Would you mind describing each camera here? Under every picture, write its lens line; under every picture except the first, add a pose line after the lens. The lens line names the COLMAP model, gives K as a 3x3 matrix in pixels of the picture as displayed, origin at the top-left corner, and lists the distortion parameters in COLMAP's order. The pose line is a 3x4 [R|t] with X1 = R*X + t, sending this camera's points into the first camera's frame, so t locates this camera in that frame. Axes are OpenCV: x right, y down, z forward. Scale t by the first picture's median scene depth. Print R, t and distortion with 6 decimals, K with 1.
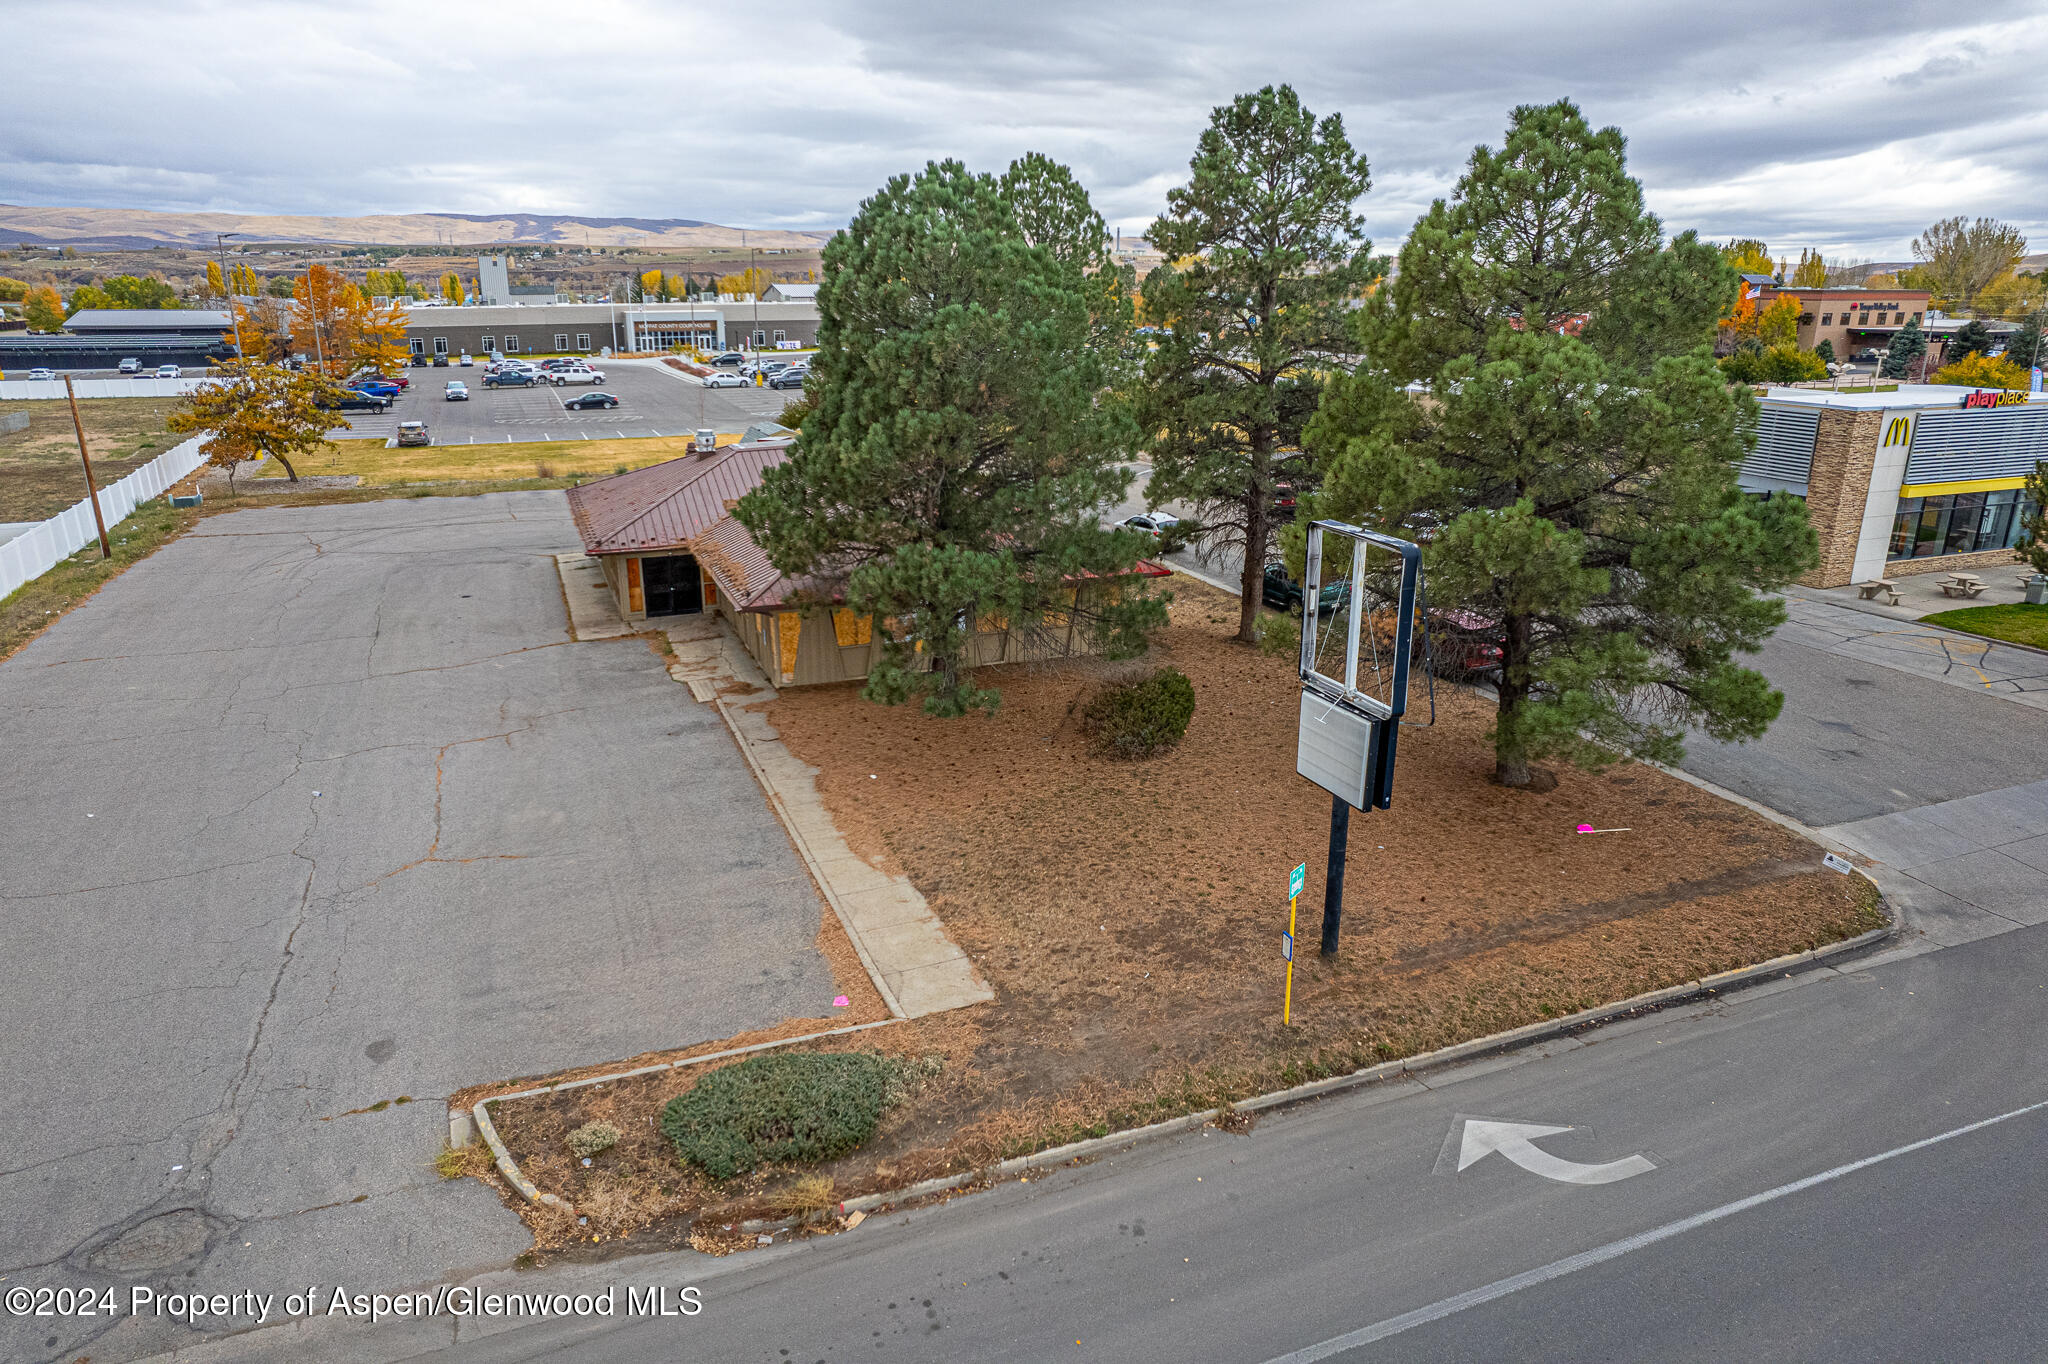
lens RADIAL K [[1308.2, 0, 1027.7], [0, 1308.2, 688.6], [0, 0, 1]] dist [-0.076993, 0.072001]
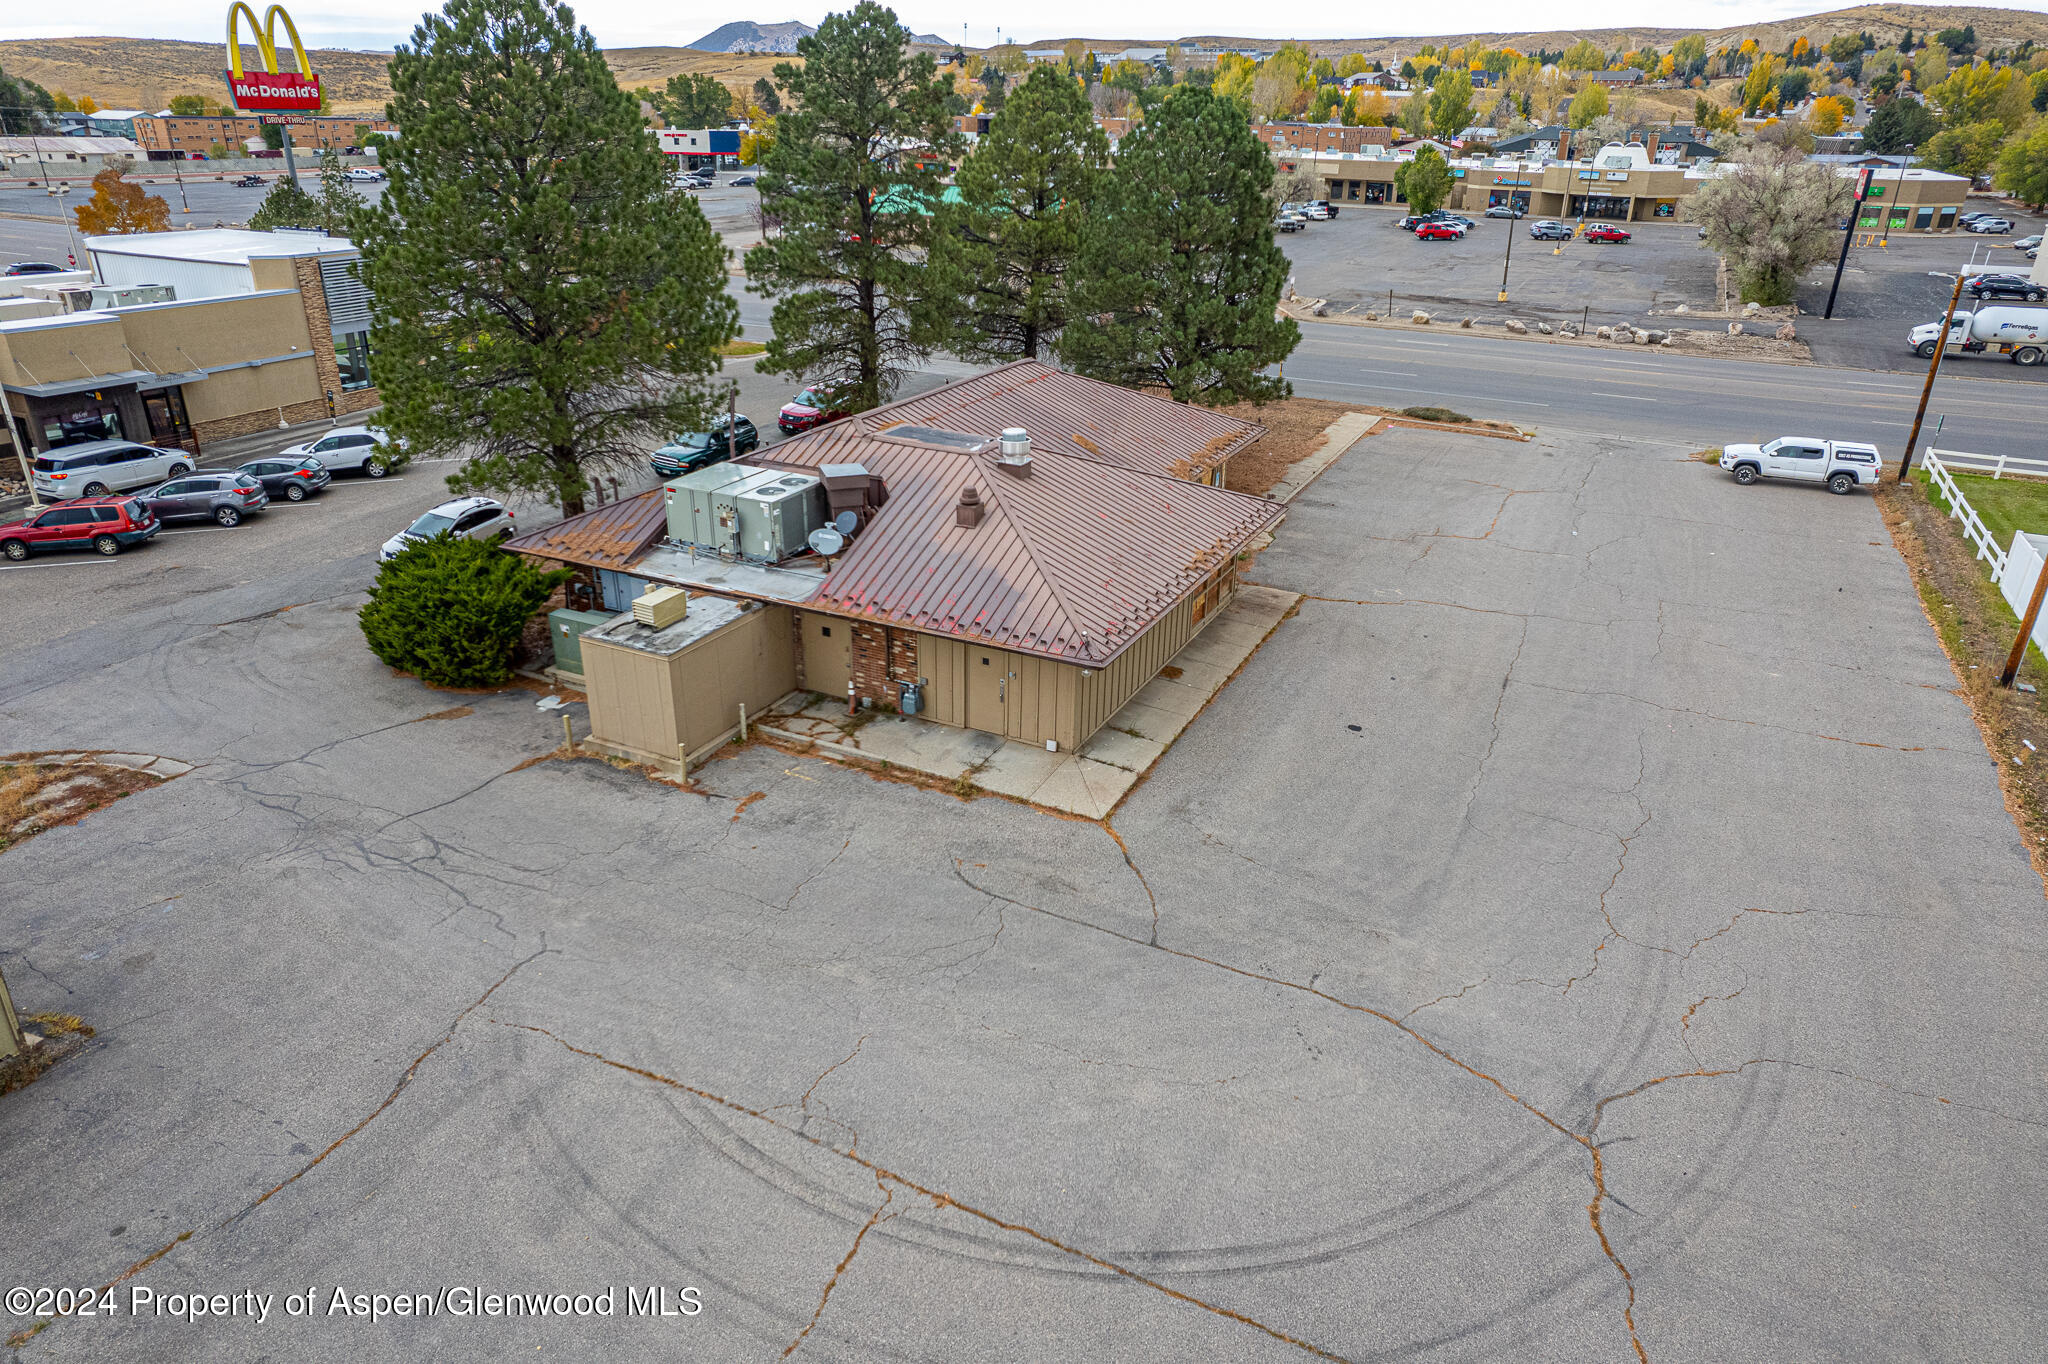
lens RADIAL K [[1308.2, 0, 1027.7], [0, 1308.2, 688.6], [0, 0, 1]] dist [-0.076993, 0.072001]
pose [[-0.666861, -0.317080, 0.674357, -1.127670], [0.207507, 0.790146, 0.576724, -0.725439], [-0.715707, 0.524529, -0.461121, 2.106567]]
